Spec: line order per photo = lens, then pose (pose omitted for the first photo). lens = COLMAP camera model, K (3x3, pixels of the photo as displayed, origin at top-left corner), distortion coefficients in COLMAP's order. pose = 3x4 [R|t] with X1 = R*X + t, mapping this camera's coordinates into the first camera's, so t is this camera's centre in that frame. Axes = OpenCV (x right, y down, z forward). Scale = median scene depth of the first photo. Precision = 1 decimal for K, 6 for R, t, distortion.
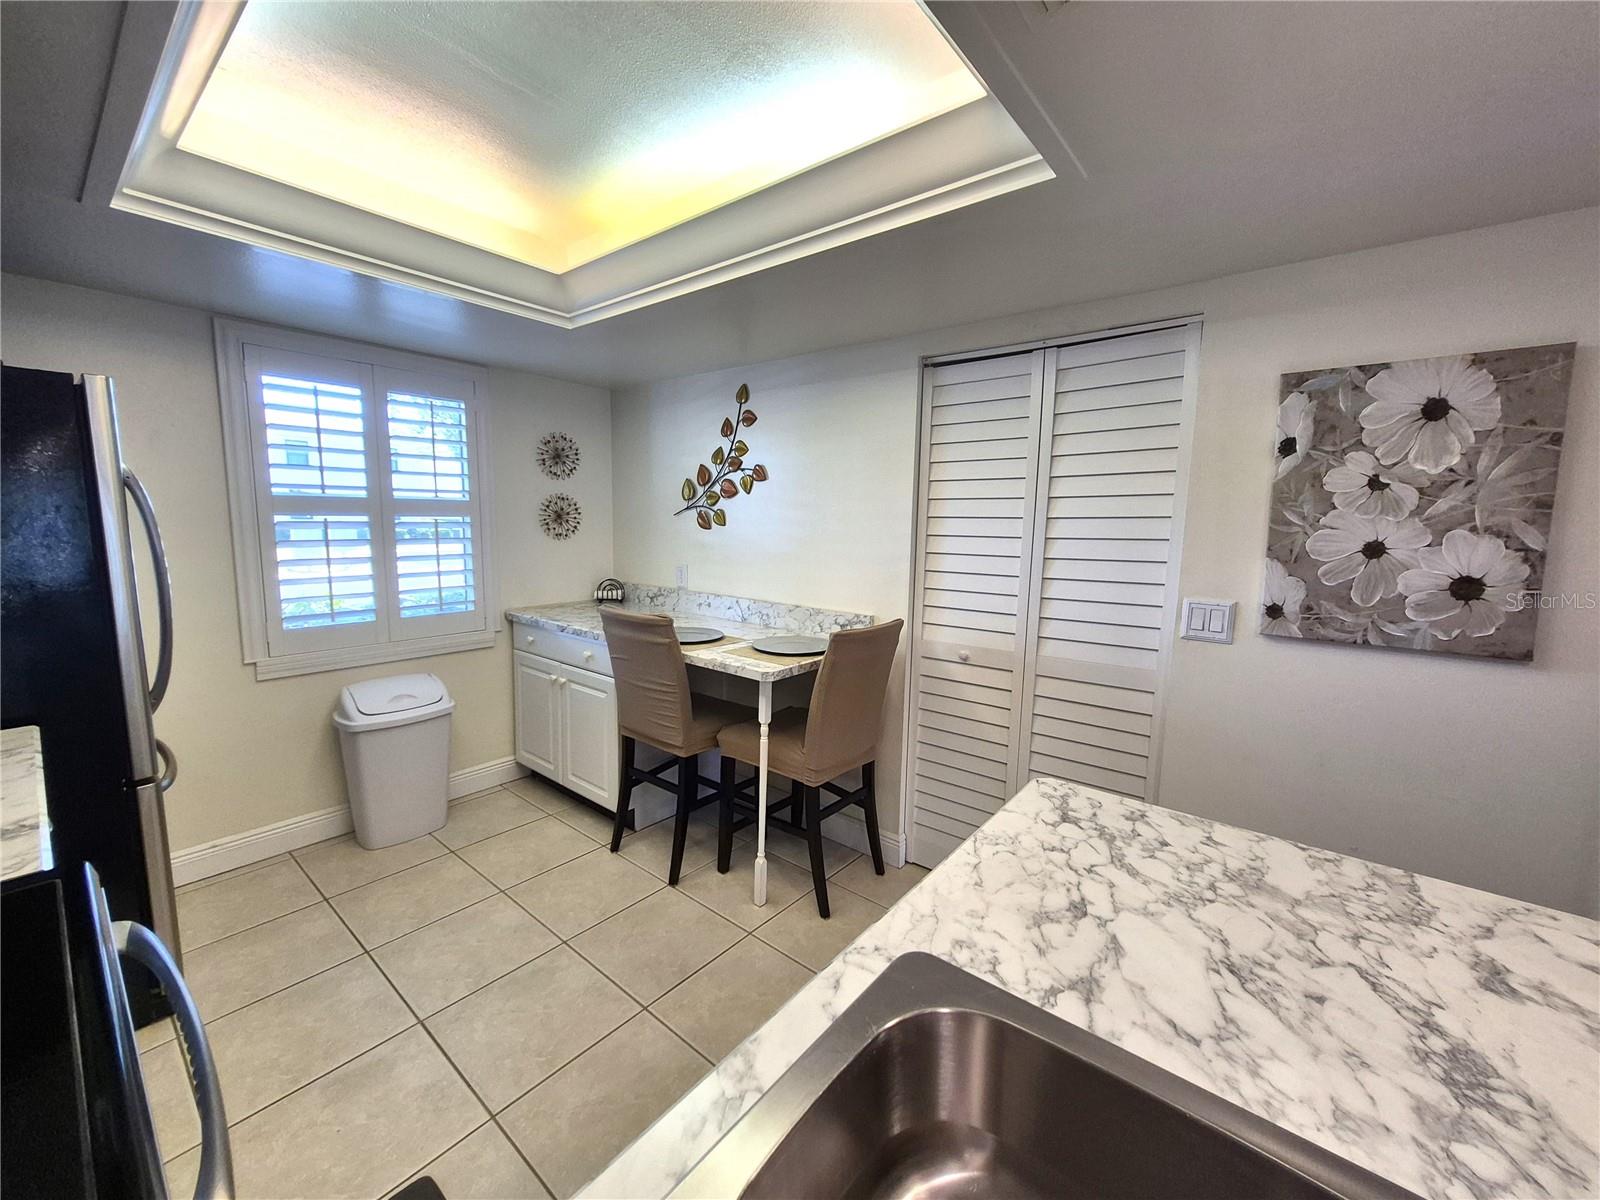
lens RADIAL K [[627.9, 0, 802.0], [0, 627.9, 593.1], [0, 0, 1]] dist [0.003884, -0.000450]
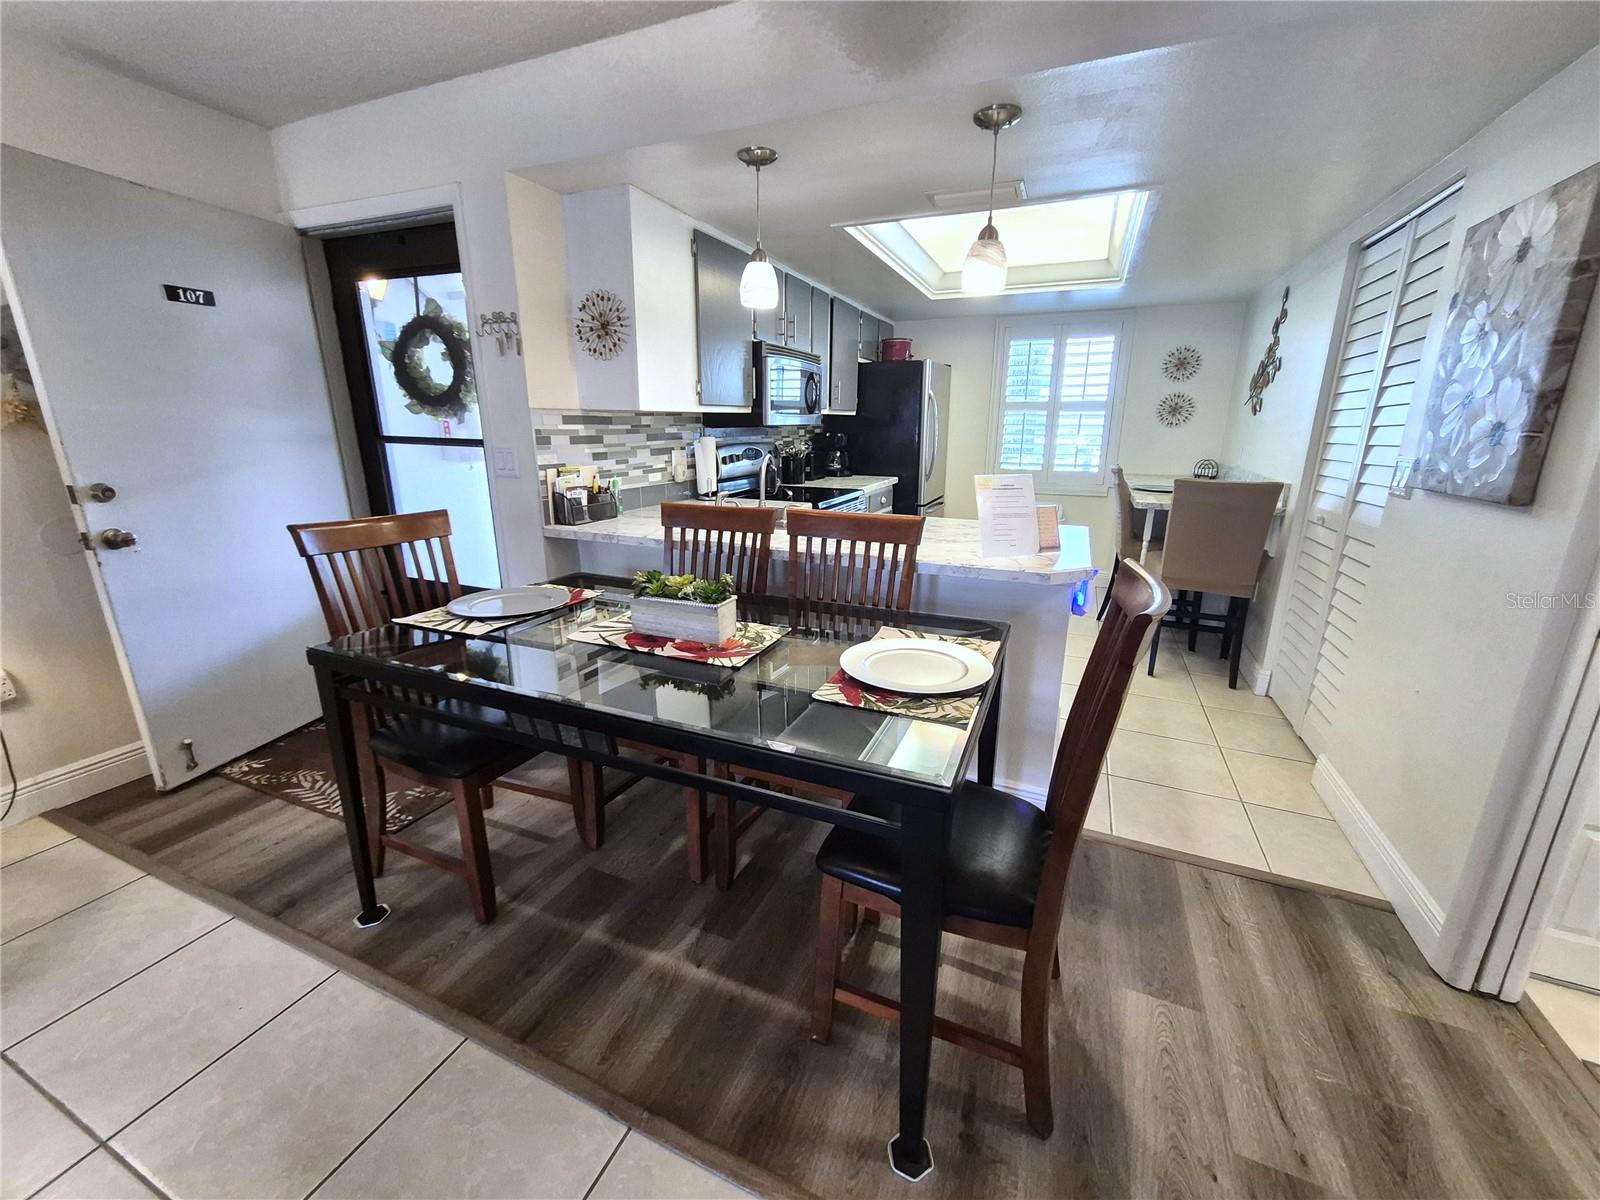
lens RADIAL K [[627.9, 0, 804.3], [0, 627.9, 591.9], [0, 0, 1]] dist [0.003884, -0.000450]
pose [[0.279805, 0.235043, -0.930840, 1.310854], [-0.115687, 0.970758, 0.210348, 0.117137], [0.953061, 0.048829, 0.298814, -0.273787]]
